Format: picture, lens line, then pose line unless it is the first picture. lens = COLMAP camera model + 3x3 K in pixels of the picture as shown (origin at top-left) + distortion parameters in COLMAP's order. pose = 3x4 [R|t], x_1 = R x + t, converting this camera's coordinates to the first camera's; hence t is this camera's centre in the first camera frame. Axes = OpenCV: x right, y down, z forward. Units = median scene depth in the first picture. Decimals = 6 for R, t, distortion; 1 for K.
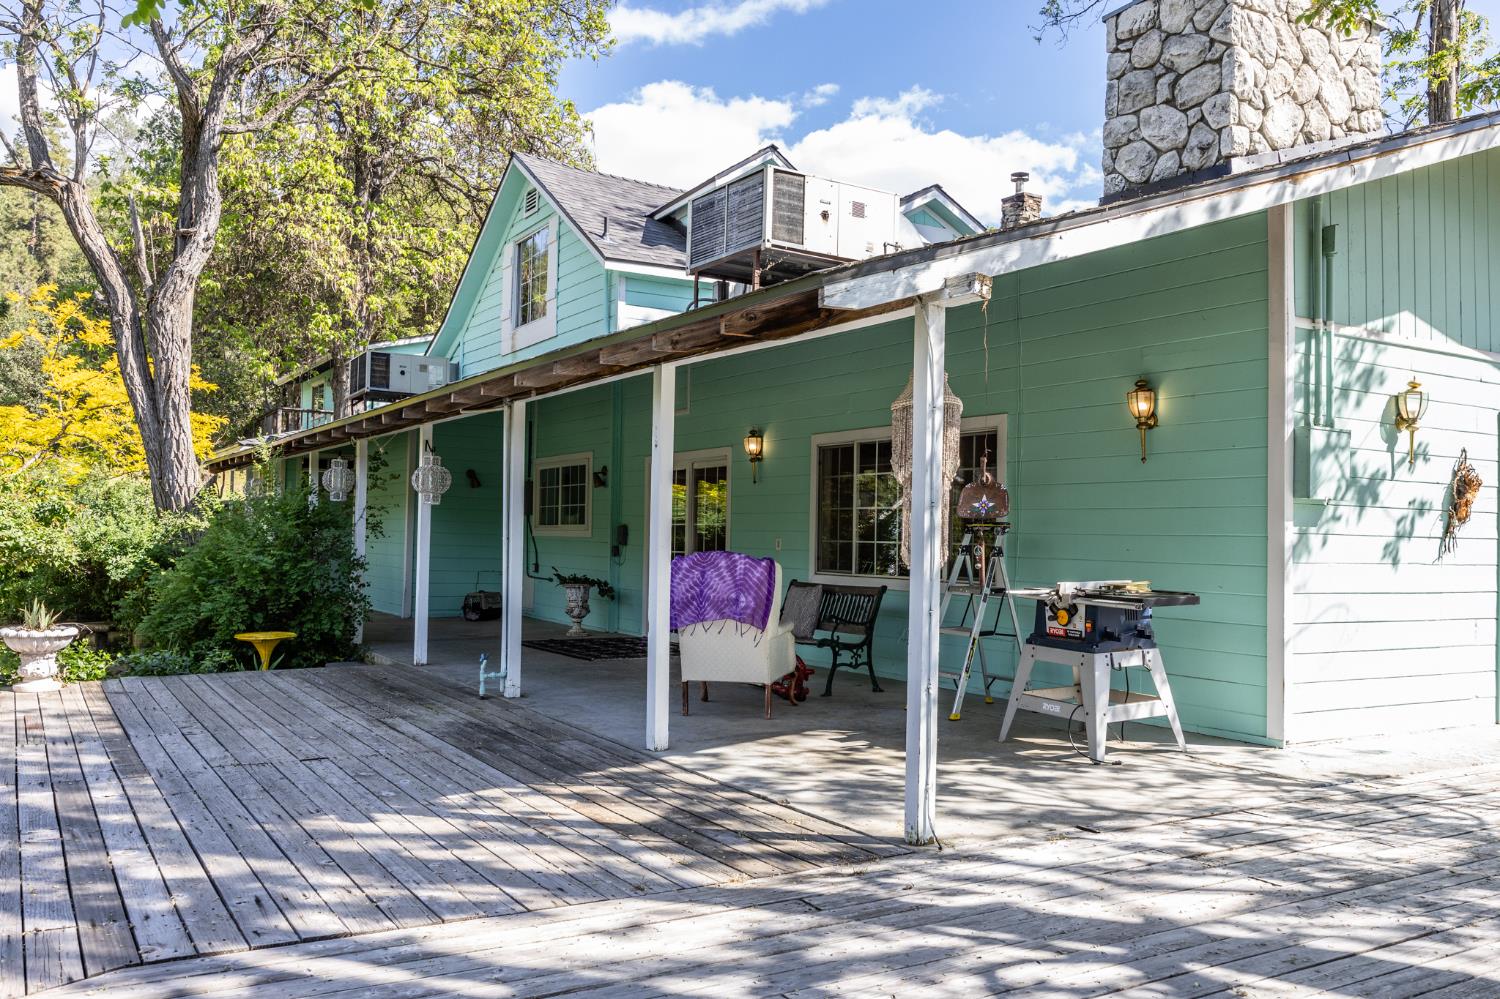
lens RADIAL K [[1231.9, 0, 746.2], [0, 1231.9, 498.0], [0, 0, 1]] dist [0.003207, -0.005705]
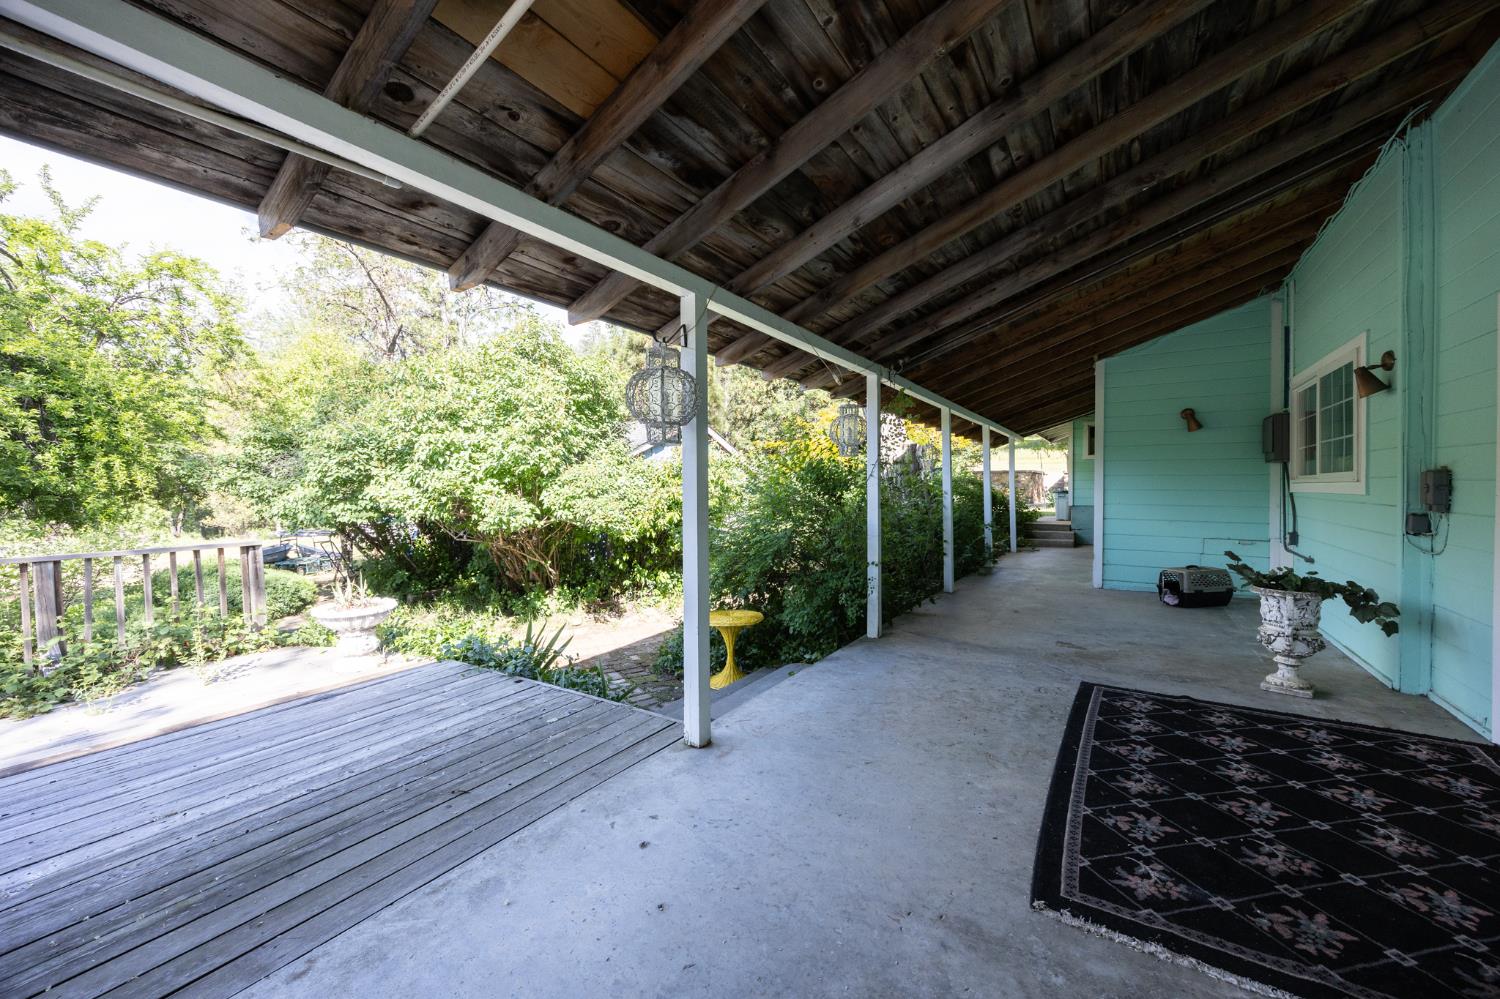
lens RADIAL K [[566.9, 0, 750.6], [0, 566.9, 496.9], [0, 0, 1]] dist [-0.002632, -0.000279]
pose [[0.434242, -0.007339, -0.900766, -0.039707], [0.044908, 0.998900, 0.013511, 0.032296], [0.899676, -0.046318, 0.434094, 1.199542]]
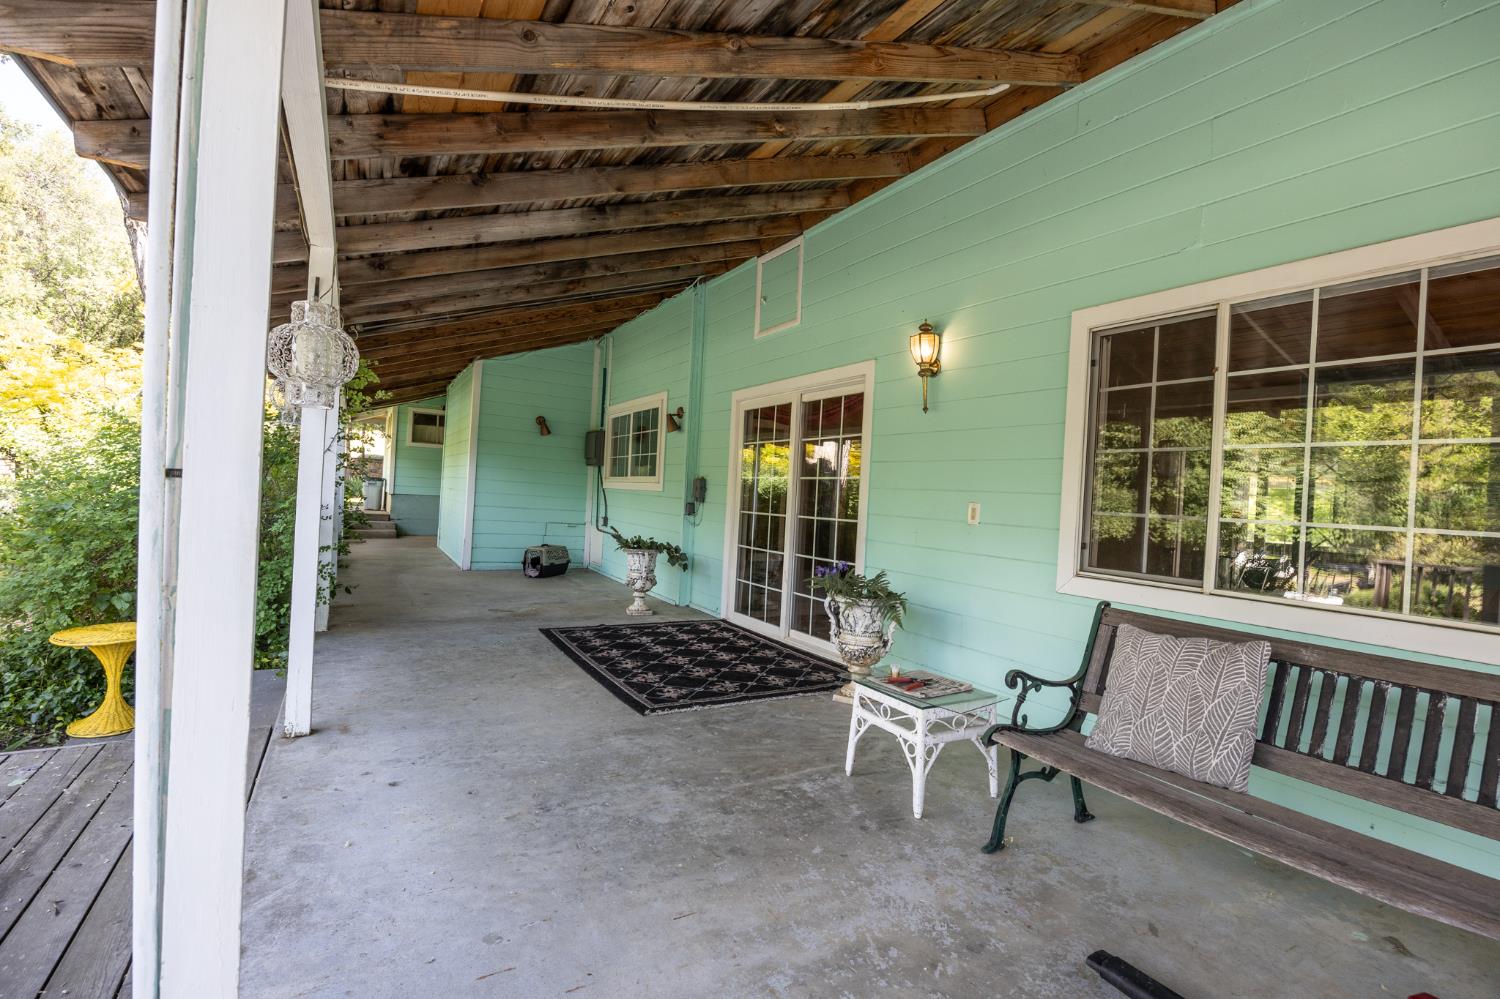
lens RADIAL K [[671.9, 0, 752.9], [0, 671.9, 499.3], [0, 0, 1]] dist [0.000246, 0.000046]
pose [[0.999321, 0.036329, -0.006165, -0.108752], [-0.036072, 0.998642, 0.037588, 0.032191], [0.007522, -0.037340, 0.999274, 0.970532]]
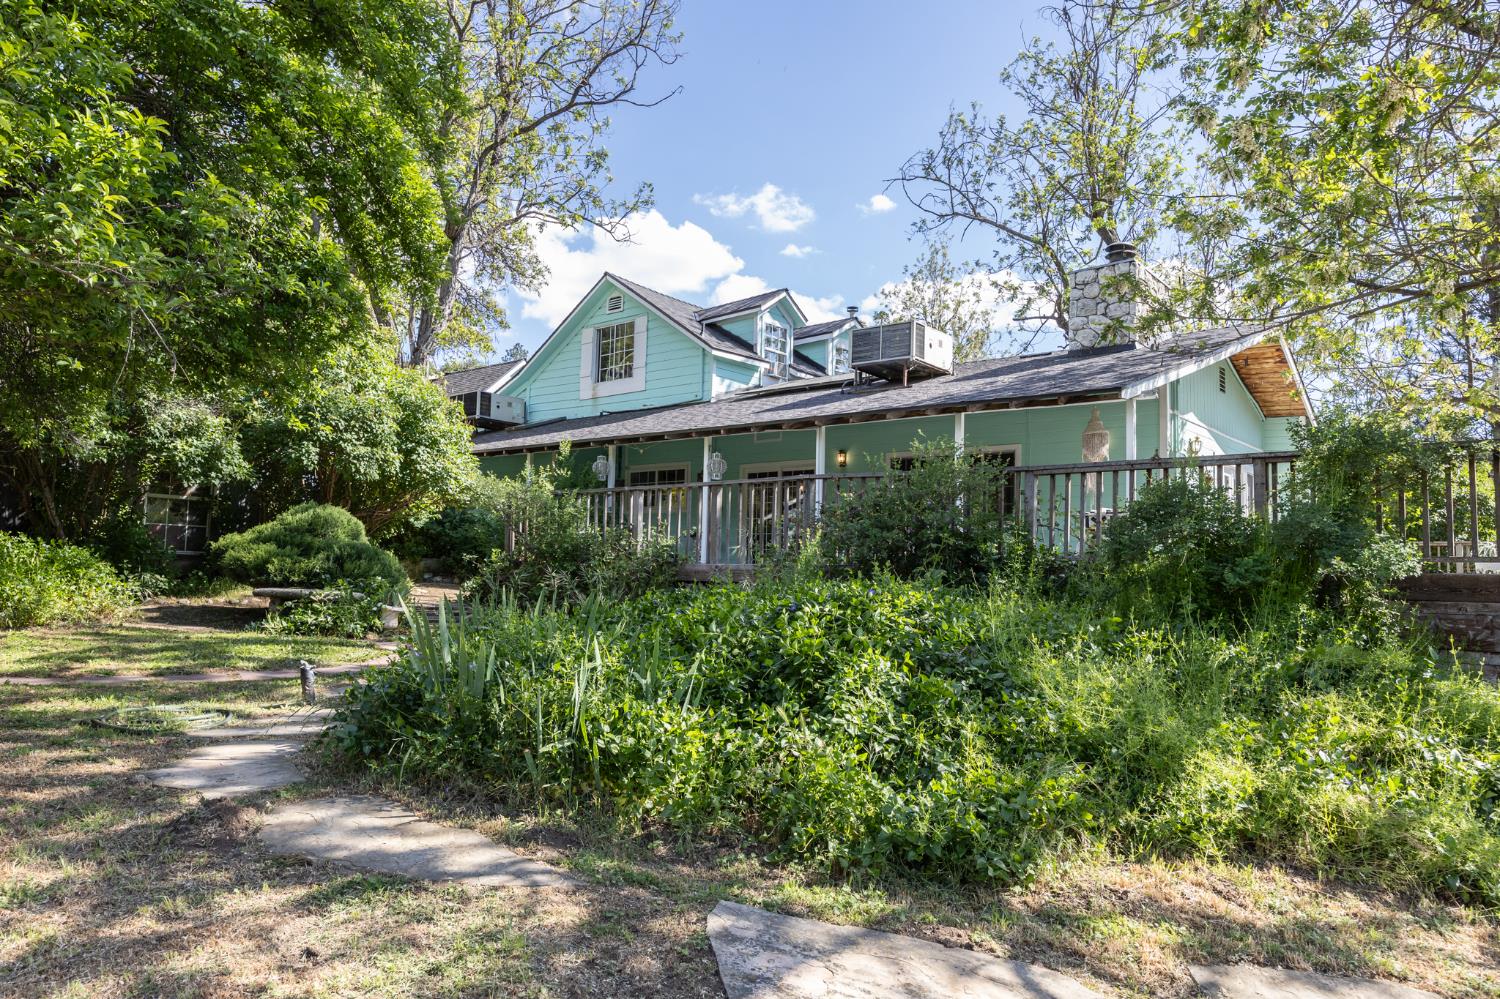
lens RADIAL K [[1027.2, 0, 750.2], [0, 1027.2, 501.1], [0, 0, 1]] dist [0.009117, 0.000879]
pose [[0.949461, 0.033207, 0.312124, -0.891623], [-0.022301, 0.999012, -0.038448, 0.125154], [-0.313092, 0.029544, 0.949263, -0.640291]]
